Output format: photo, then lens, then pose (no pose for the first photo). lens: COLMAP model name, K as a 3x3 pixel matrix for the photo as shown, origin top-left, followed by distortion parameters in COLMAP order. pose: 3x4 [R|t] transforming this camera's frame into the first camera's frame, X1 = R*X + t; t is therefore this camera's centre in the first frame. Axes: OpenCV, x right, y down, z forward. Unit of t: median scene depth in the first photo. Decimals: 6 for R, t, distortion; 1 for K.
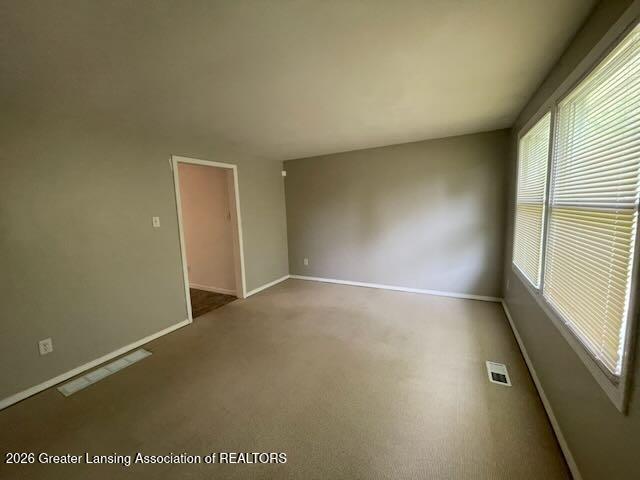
lens RADIAL K [[259.9, 0, 319.4], [0, 259.9, 236.6], [0, 0, 1]] dist [-0.000678, -0.000239]
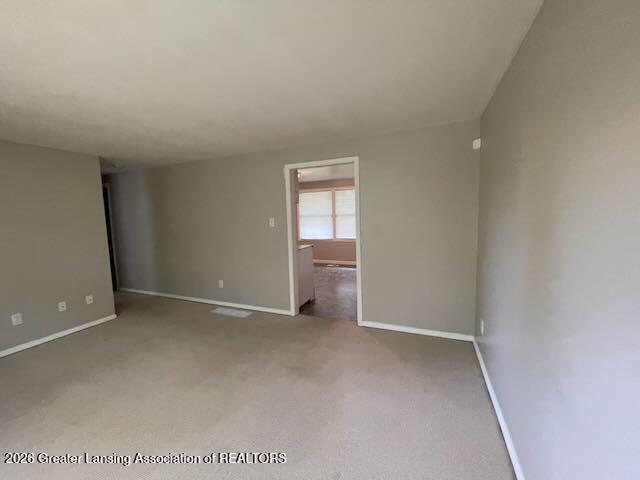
lens RADIAL K [[258.6, 0, 320.8], [0, 258.6, 234.7], [0, 0, 1]] dist [-0.001240, -0.000233]
pose [[0.085848, 0.114592, -0.989696, 0.547386], [-0.093456, 0.989910, 0.106510, -0.131681], [0.991915, 0.083350, 0.095691, 0.971547]]
